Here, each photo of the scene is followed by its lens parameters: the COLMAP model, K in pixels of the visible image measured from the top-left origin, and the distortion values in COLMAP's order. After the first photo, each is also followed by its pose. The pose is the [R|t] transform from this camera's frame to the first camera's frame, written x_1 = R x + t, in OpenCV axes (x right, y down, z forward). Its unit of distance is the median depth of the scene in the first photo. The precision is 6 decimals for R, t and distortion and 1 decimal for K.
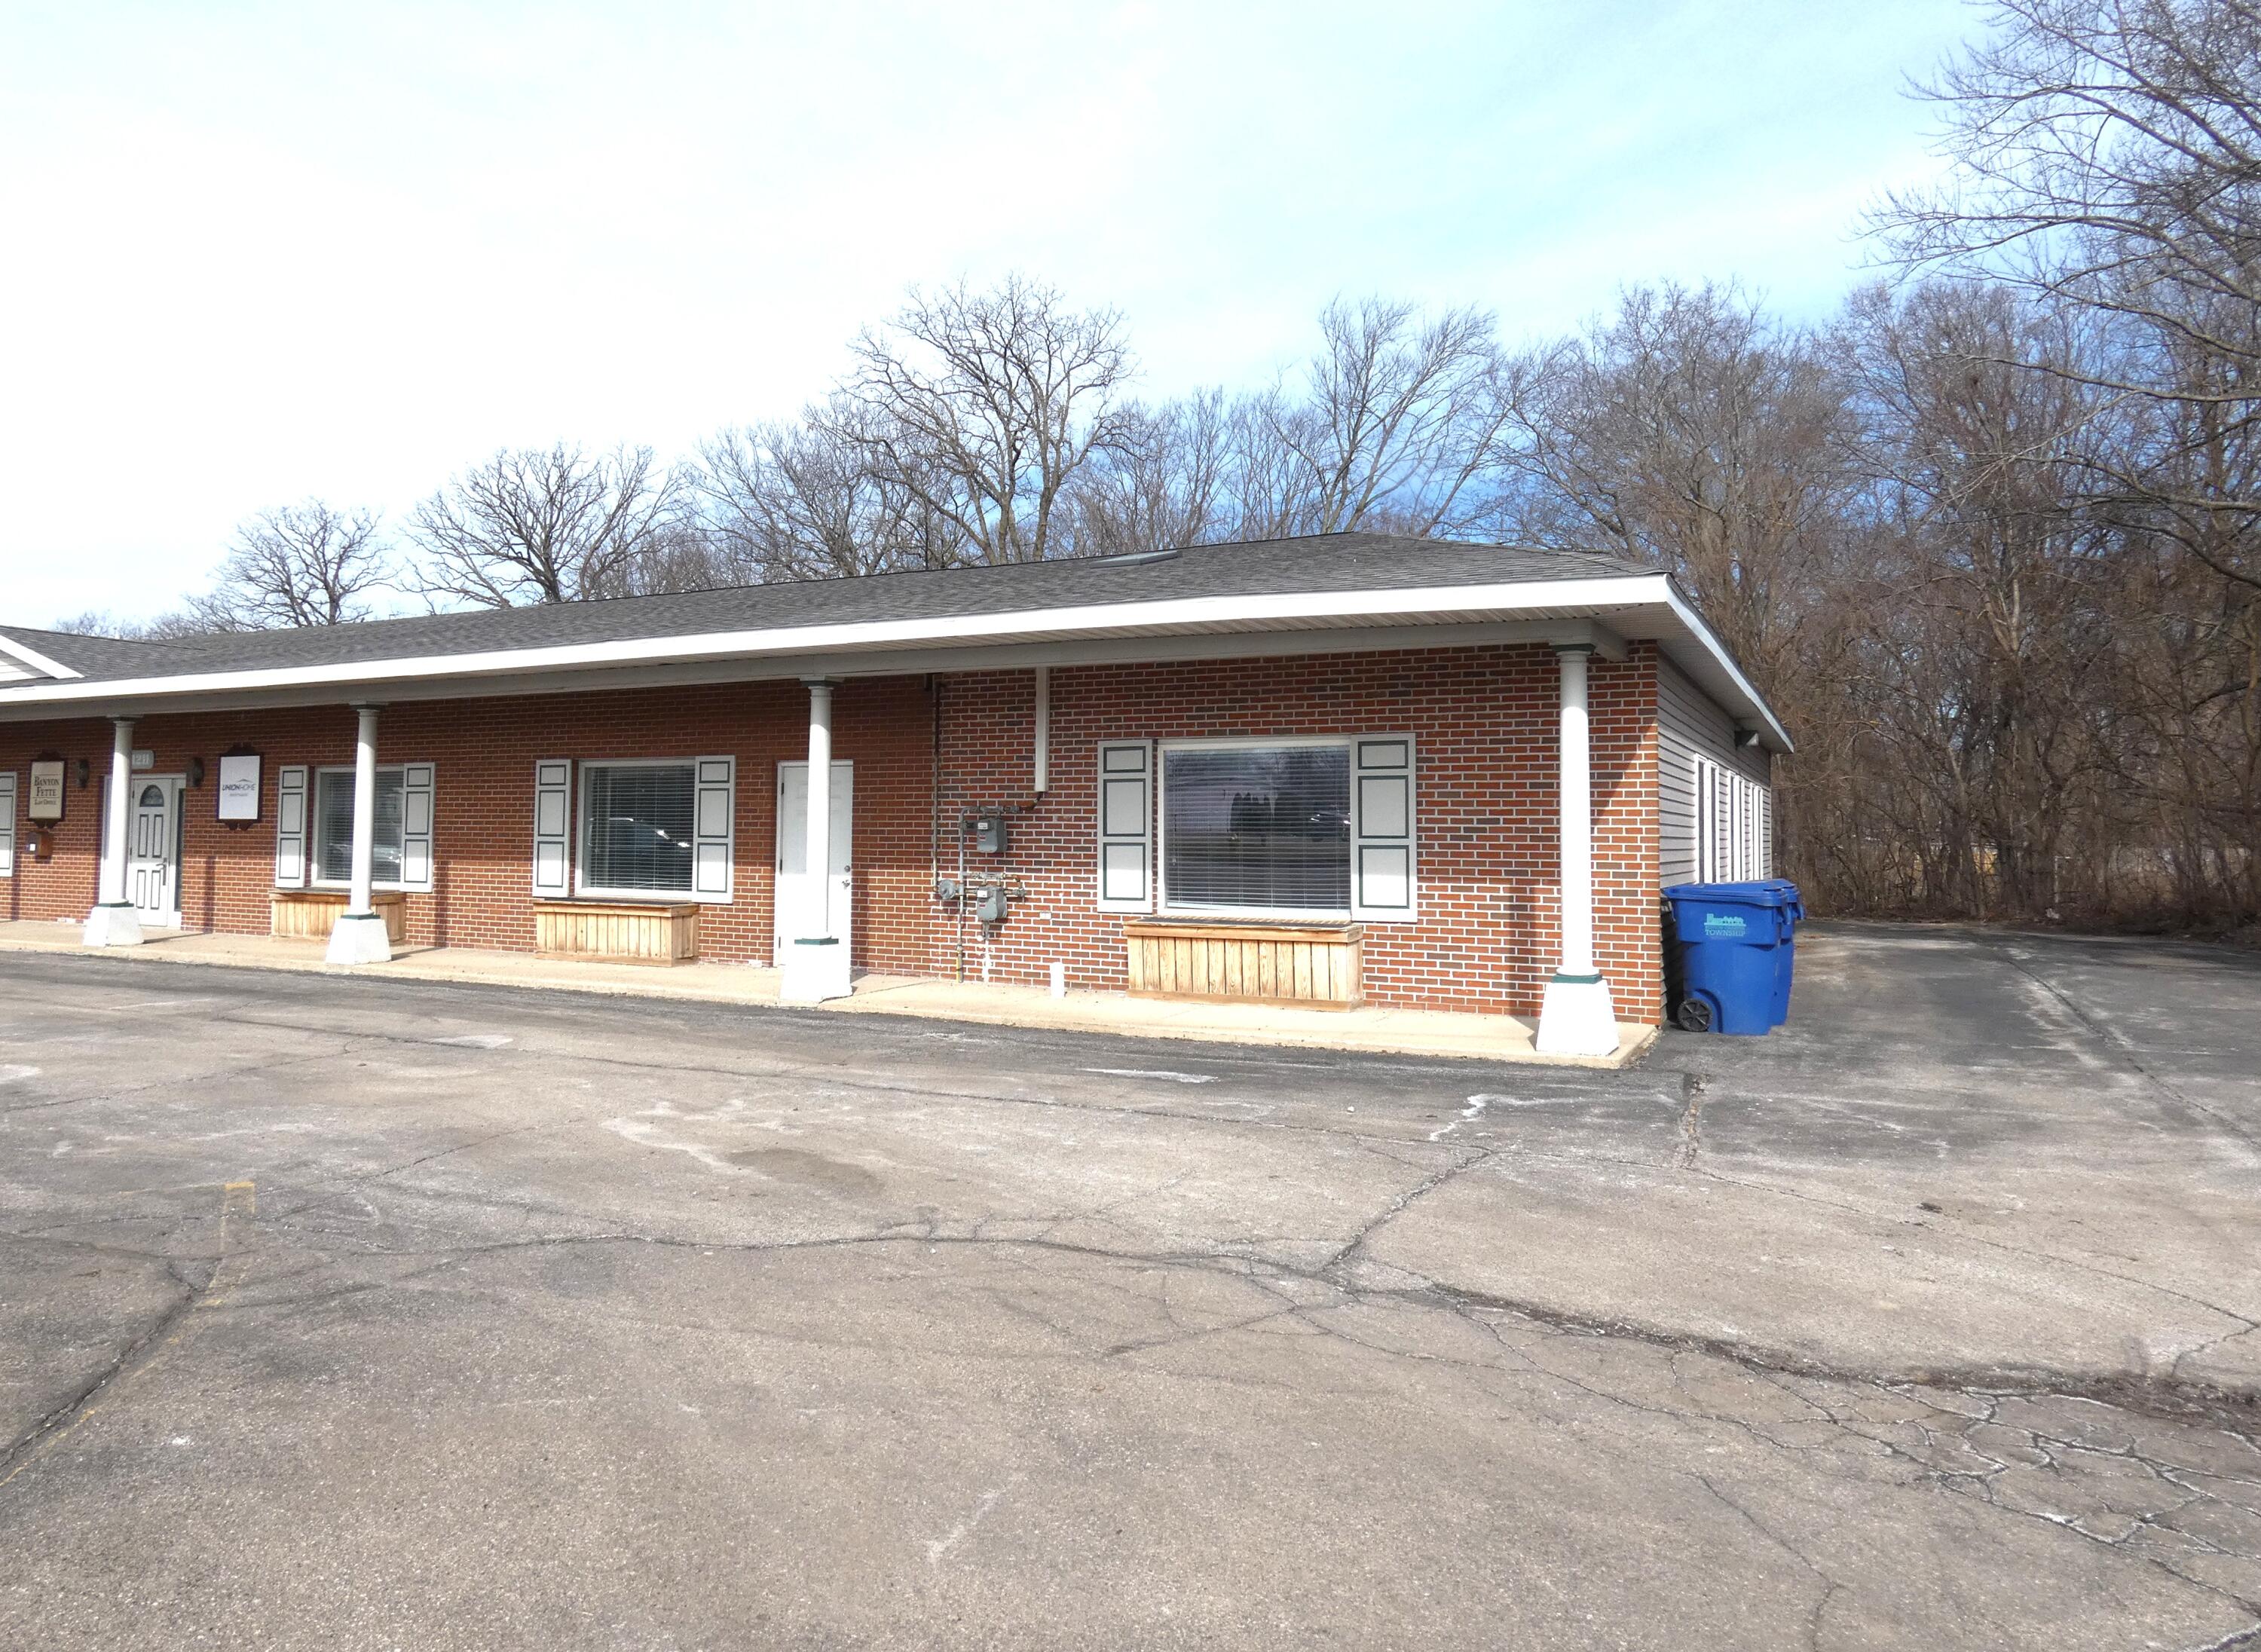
lens RADIAL K [[1489.3, 0, 1126.2], [0, 1489.3, 816.9], [0, 0, 1]] dist [-0.008027, 0.002175]
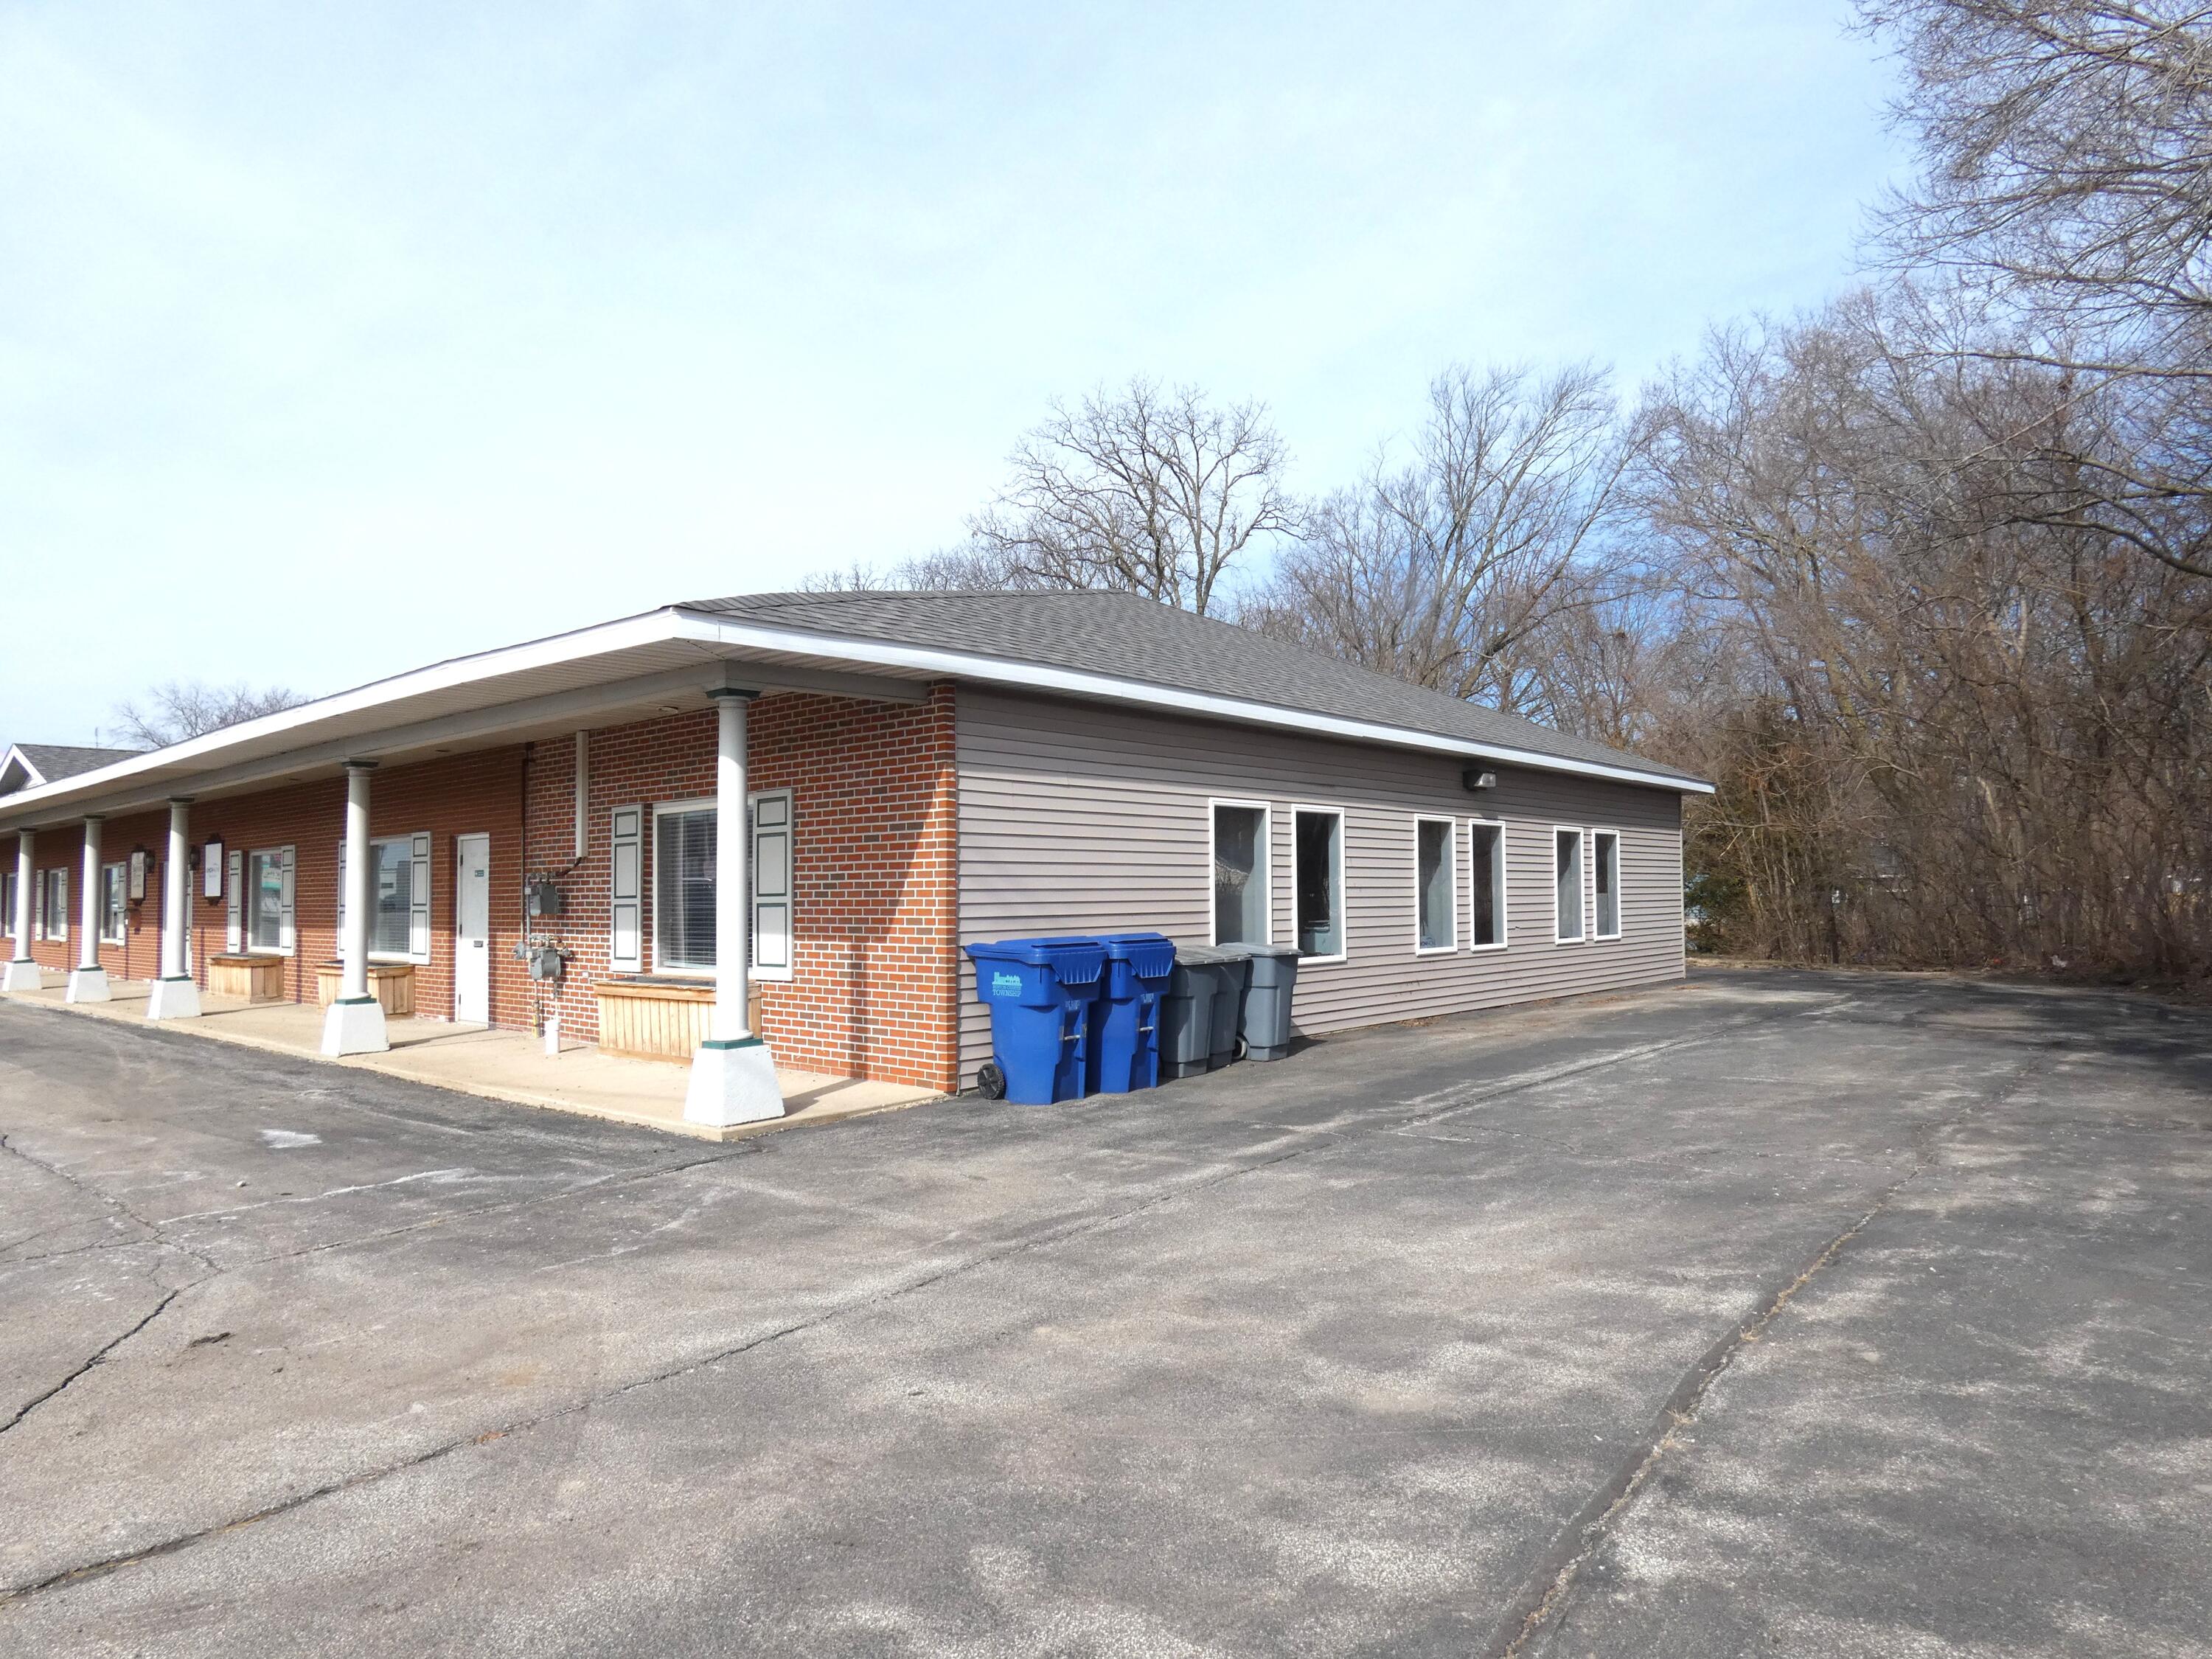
lens RADIAL K [[1375.4, 0, 1119.1], [0, 1375.4, 845.3], [0, 0, 1]] dist [-0.033702, 0.000960]
pose [[0.971961, -0.027424, -0.233539, 0.551178], [0.021460, 0.999376, -0.028040, 0.010013], [0.234162, 0.022242, 0.971943, 0.153237]]
